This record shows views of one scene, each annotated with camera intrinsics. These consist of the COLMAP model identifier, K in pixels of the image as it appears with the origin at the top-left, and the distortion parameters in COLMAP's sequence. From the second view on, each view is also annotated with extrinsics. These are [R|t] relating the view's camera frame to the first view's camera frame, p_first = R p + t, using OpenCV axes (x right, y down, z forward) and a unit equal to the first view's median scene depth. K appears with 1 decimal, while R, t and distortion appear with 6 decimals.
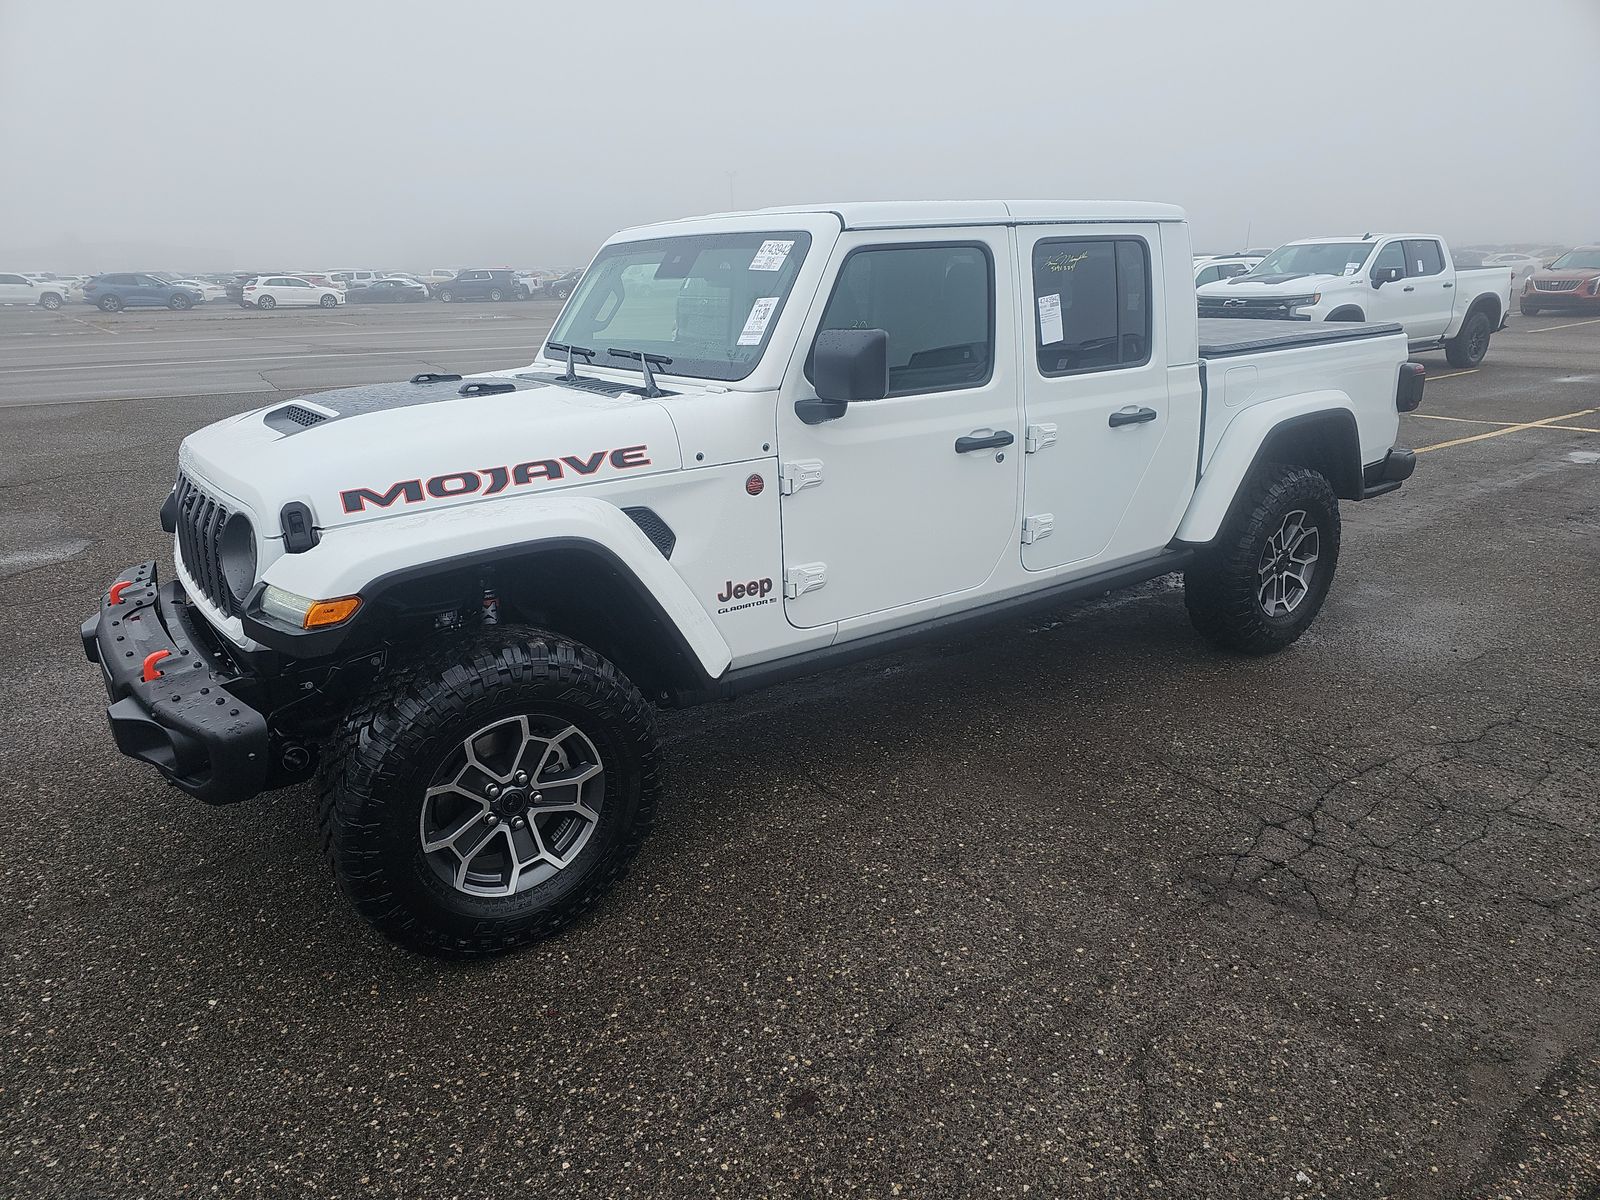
lens RADIAL K [[1099.9, 0, 790.8], [0, 1099.9, 603.9], [0, 0, 1]] dist [0.086133, -0.095058]
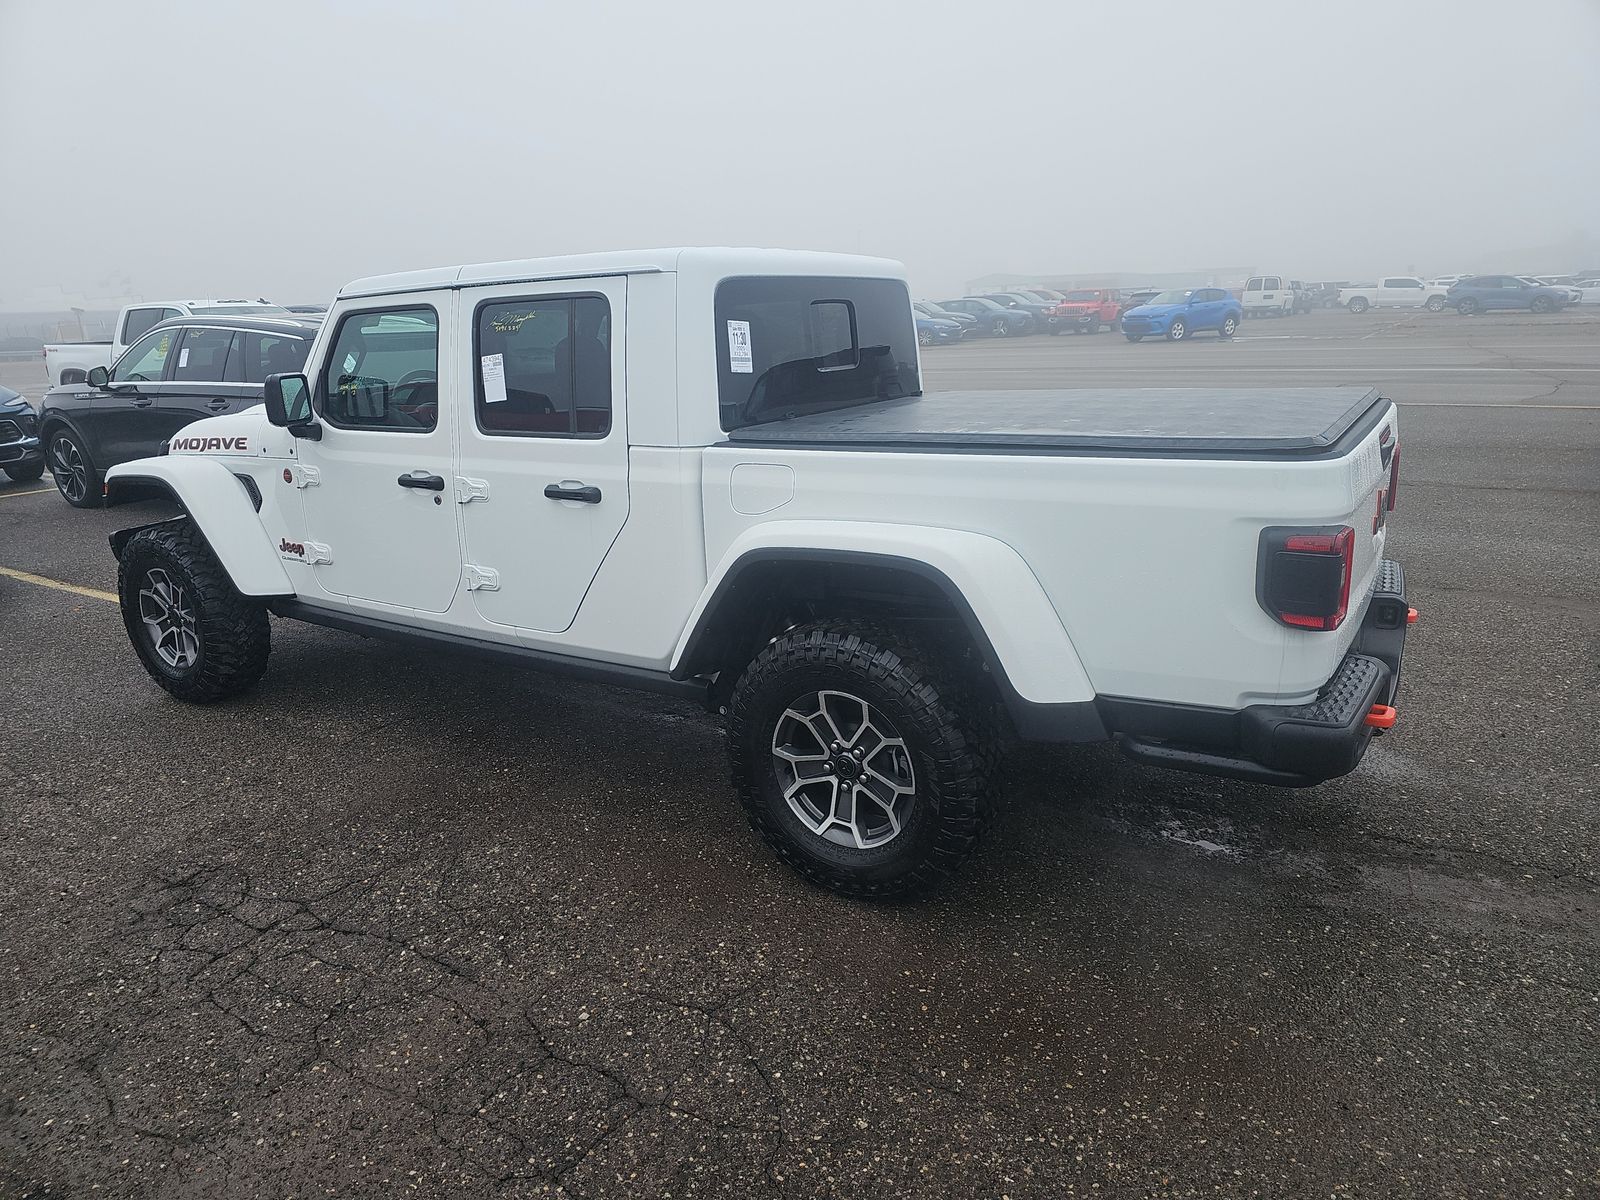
lens RADIAL K [[1069.3, 0, 781.0], [0, 1069.3, 594.8], [0, 0, 1]] dist [-0.003814, -0.001845]
pose [[0.342742, 0.251252, -0.905207, 5.589606], [-0.243456, 0.954408, 0.172728, -1.347465], [0.907335, 0.161177, 0.388284, 4.015717]]
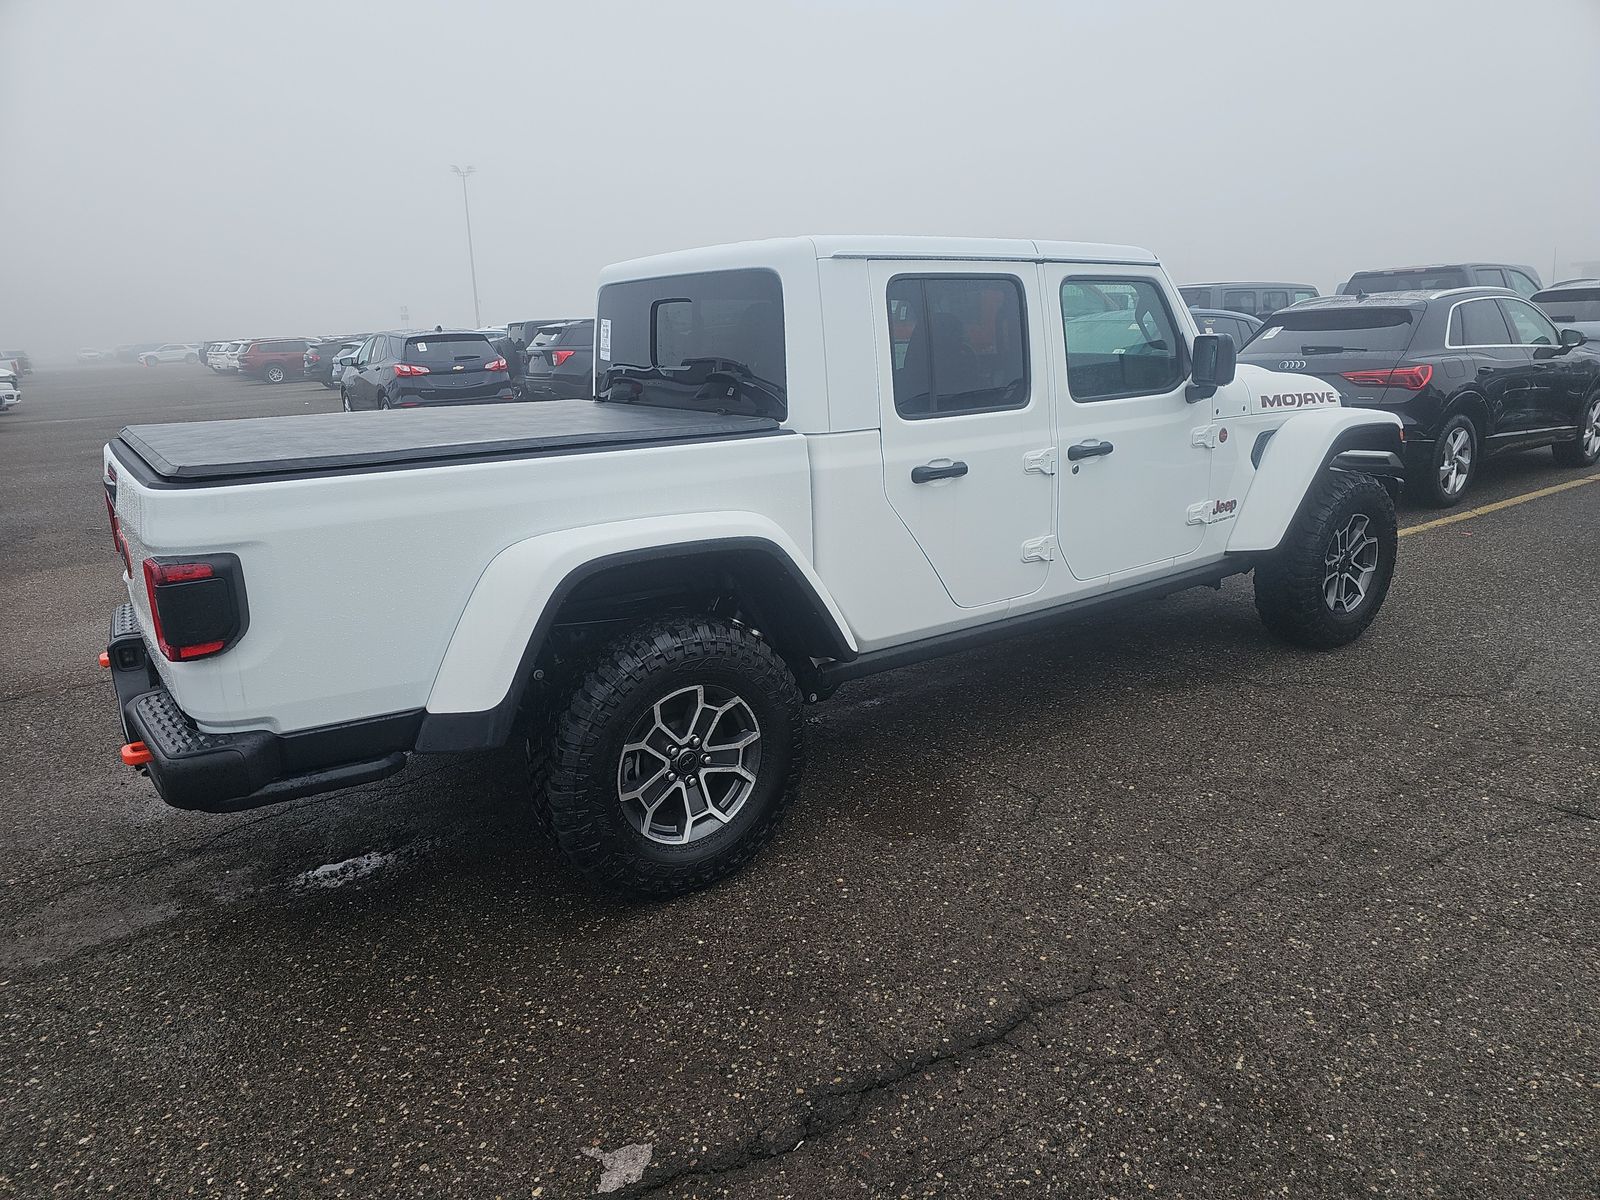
lens RADIAL K [[1069.3, 0, 781.0], [0, 1069.3, 594.8], [0, 0, 1]] dist [-0.003814, -0.001845]
pose [[0.999839, 0.010970, -0.014173, -0.138152], [-0.011320, 0.999626, -0.024913, 0.033111], [0.013894, 0.025069, 0.999589, -0.094063]]
